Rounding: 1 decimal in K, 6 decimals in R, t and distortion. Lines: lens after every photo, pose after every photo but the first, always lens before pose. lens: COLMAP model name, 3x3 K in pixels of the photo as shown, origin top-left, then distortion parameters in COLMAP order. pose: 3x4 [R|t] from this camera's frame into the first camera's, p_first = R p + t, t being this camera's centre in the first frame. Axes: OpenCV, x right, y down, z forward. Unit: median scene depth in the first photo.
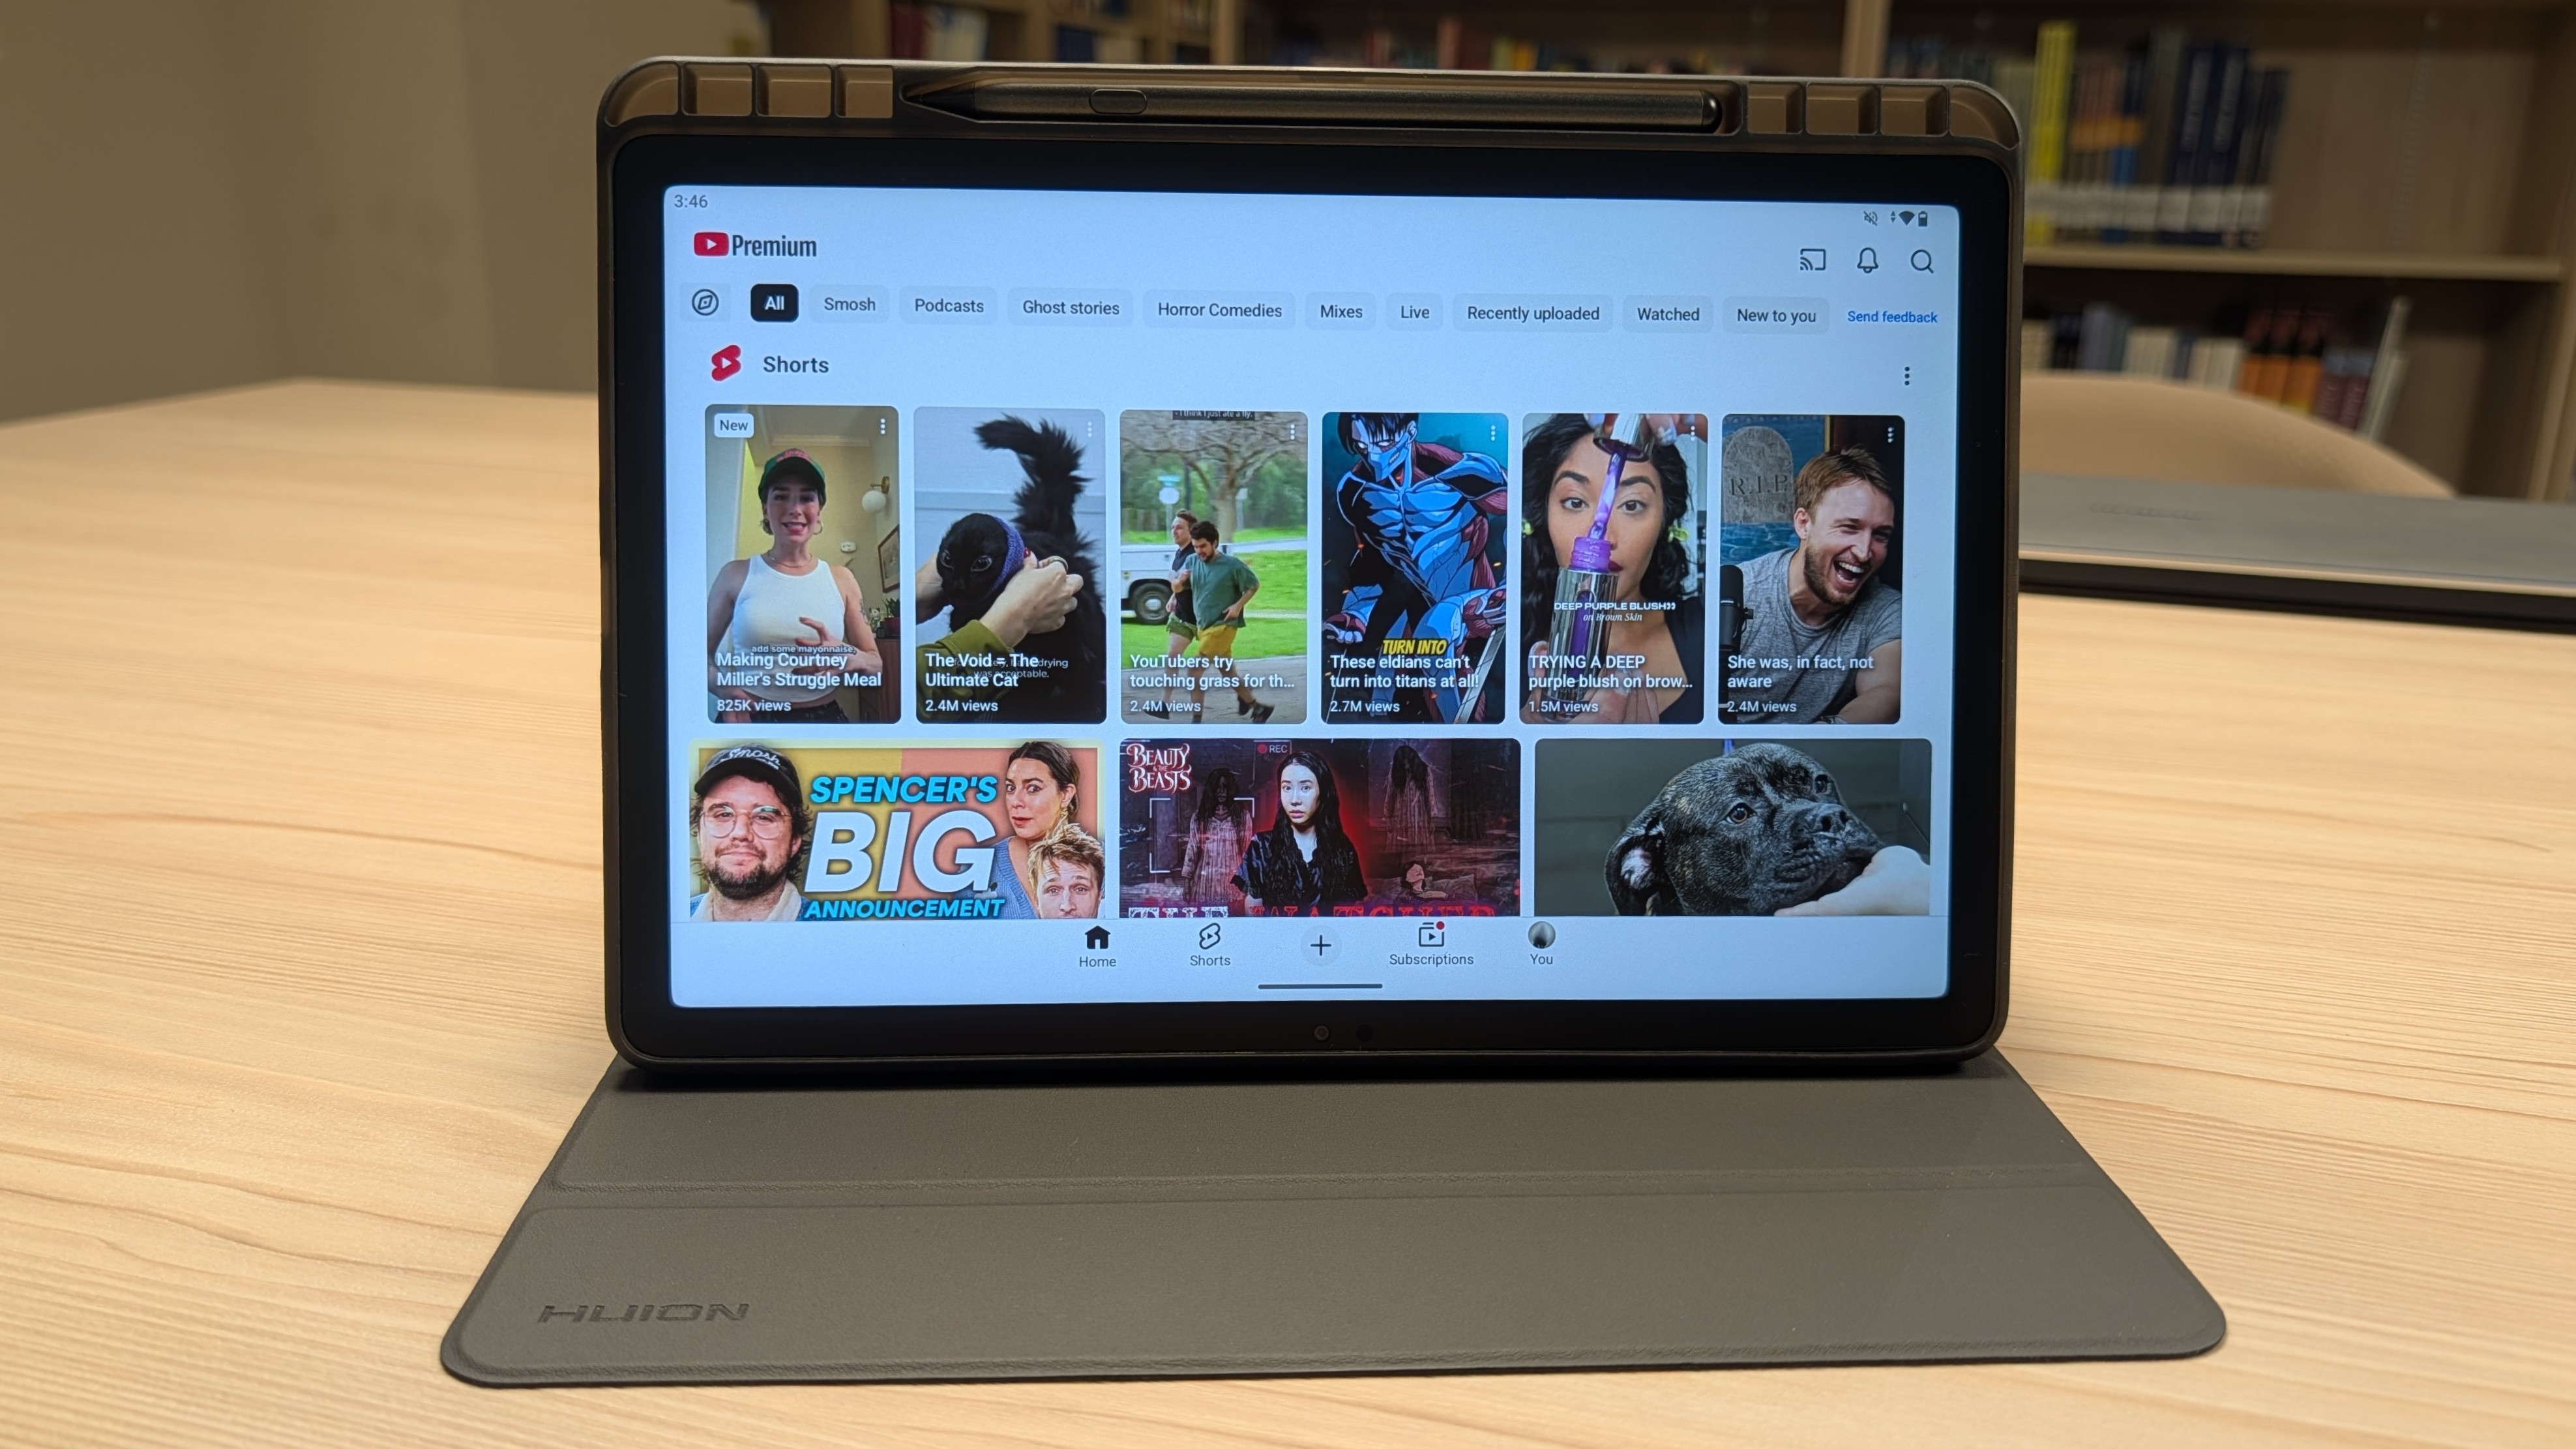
lens RADIAL K [[1985.5, 0, 1294.9], [0, 1985.5, 665.4], [0, 0, 1]] dist [-0.007842, -0.006494]
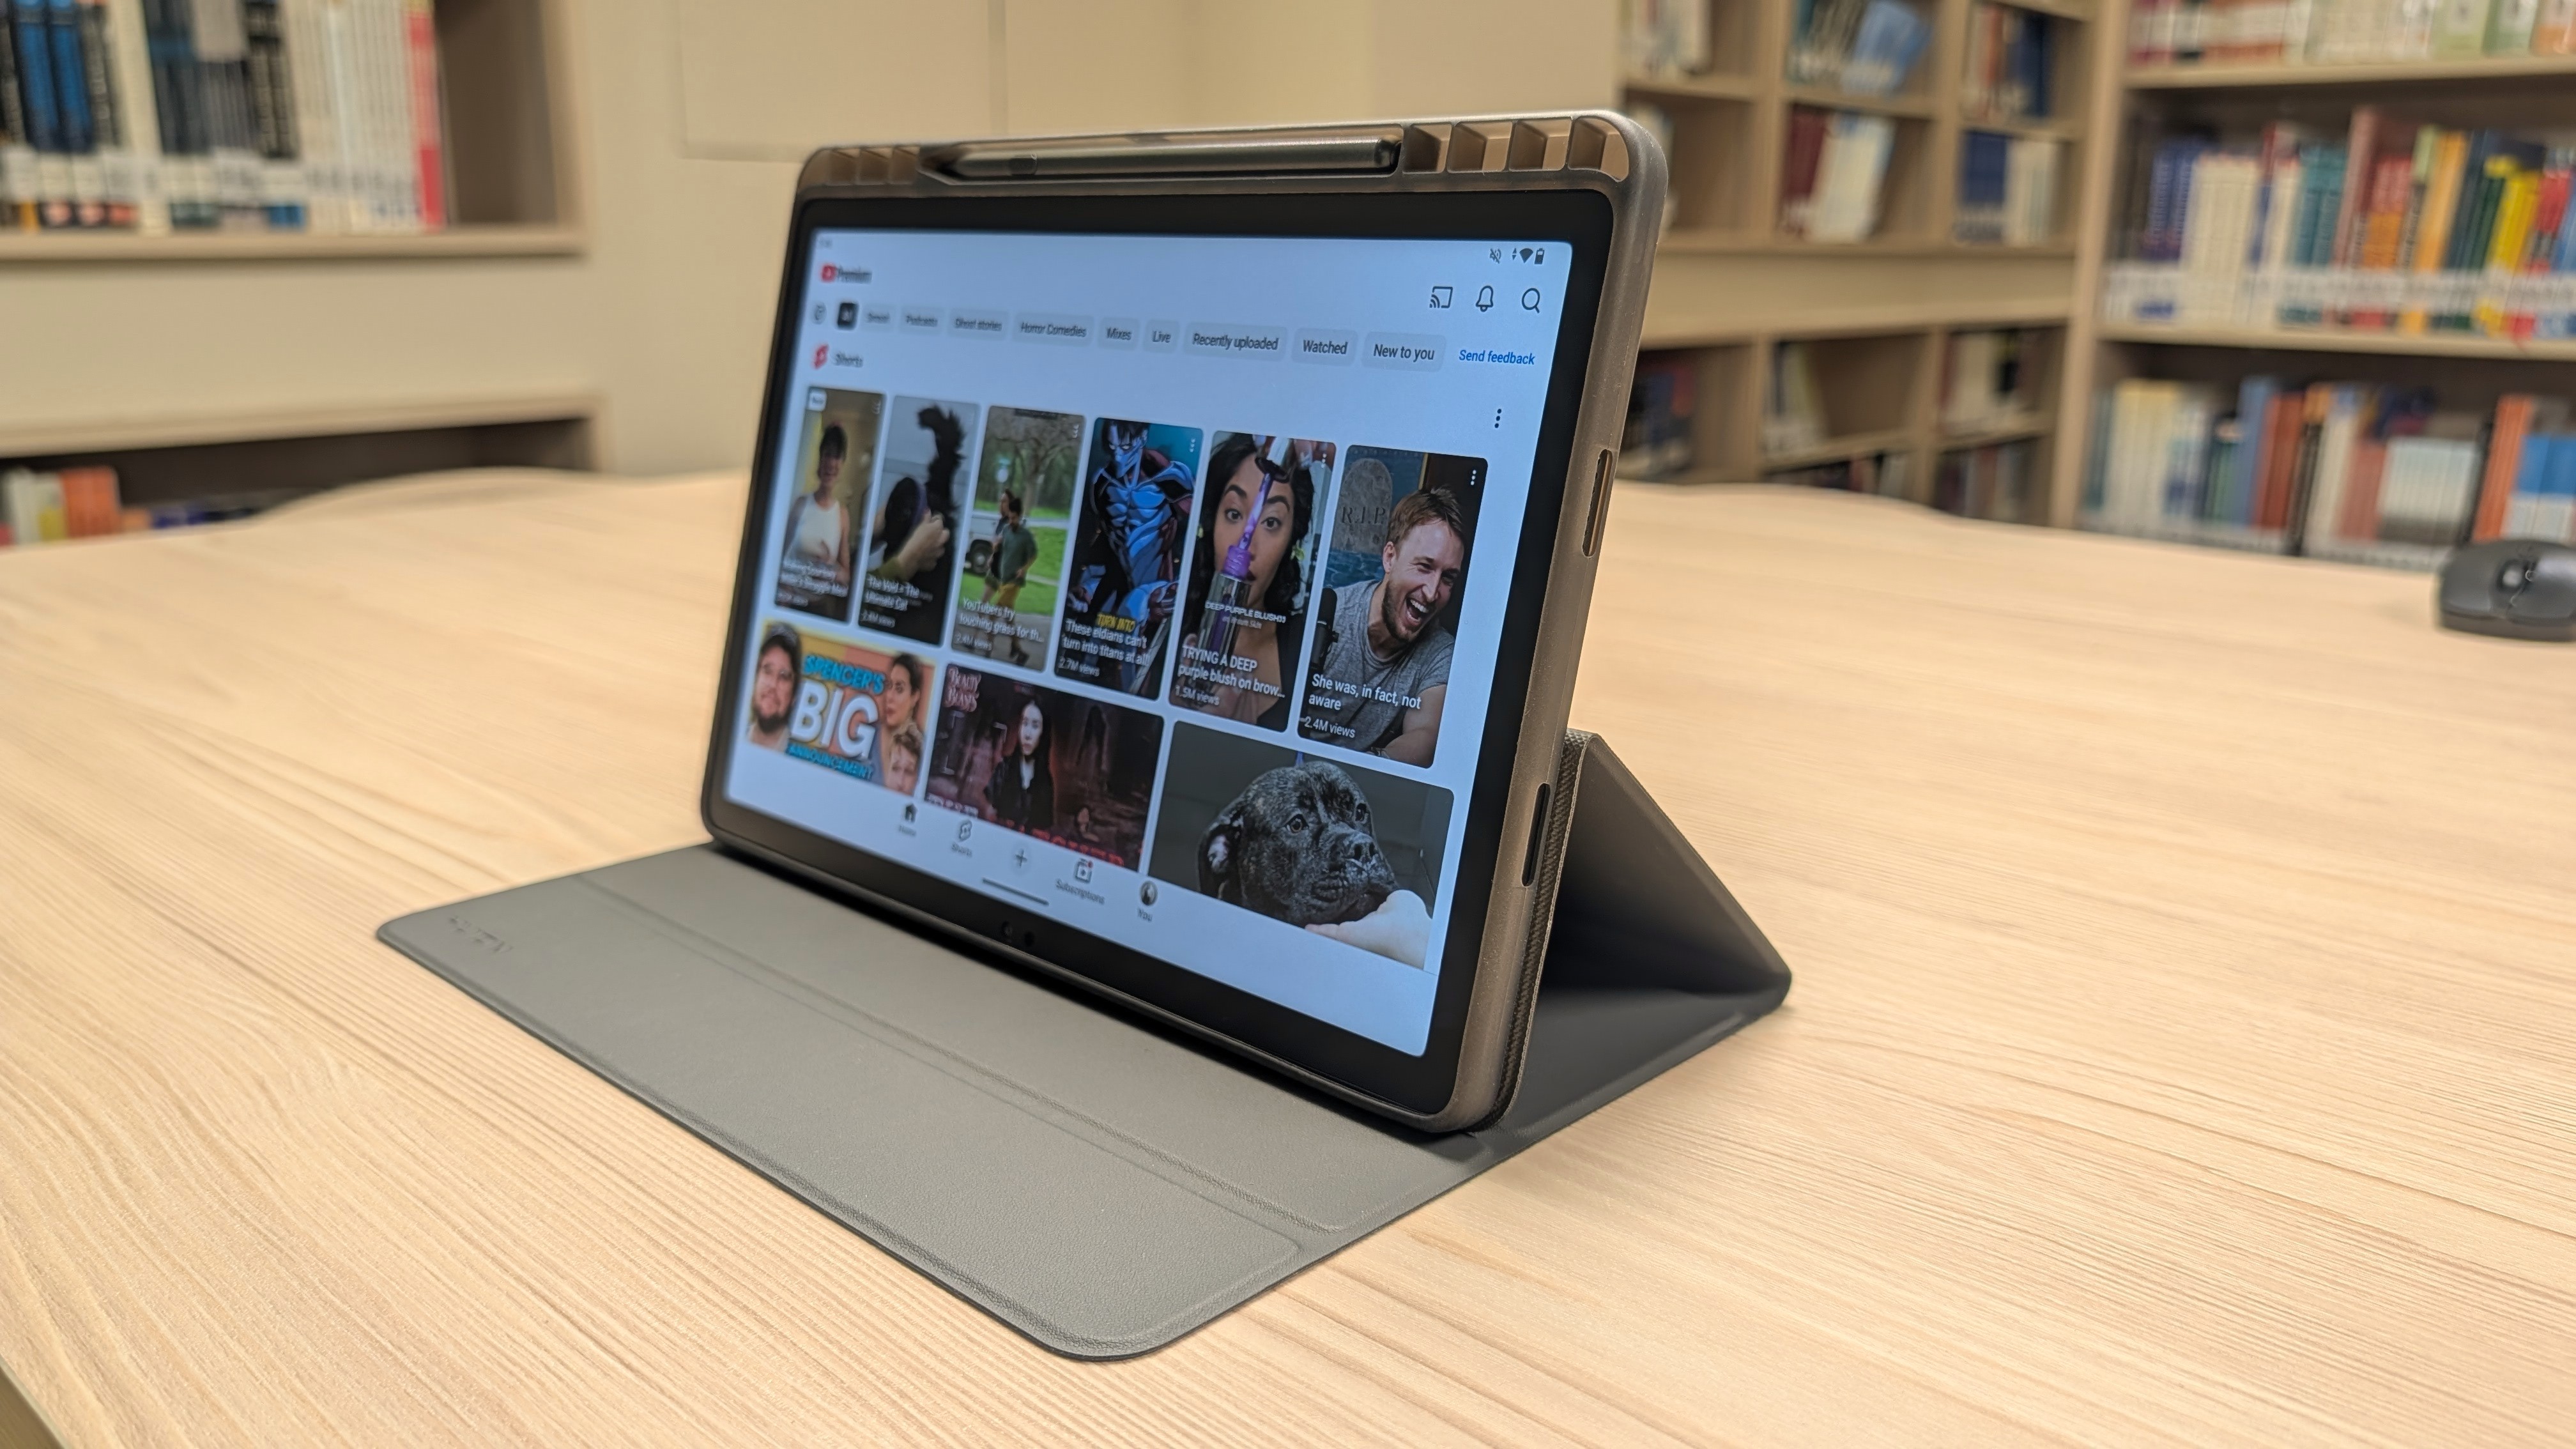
lens RADIAL K [[1985.3, 0, 1349.0], [0, 1985.3, 774.8], [0, 0, 1]] dist [-0.007842, -0.006494]
pose [[0.693795, 0.183215, -0.696478, 0.981151], [-0.198481, 0.978289, 0.059631, -0.018852], [0.692282, 0.096866, 0.715096, 0.274860]]
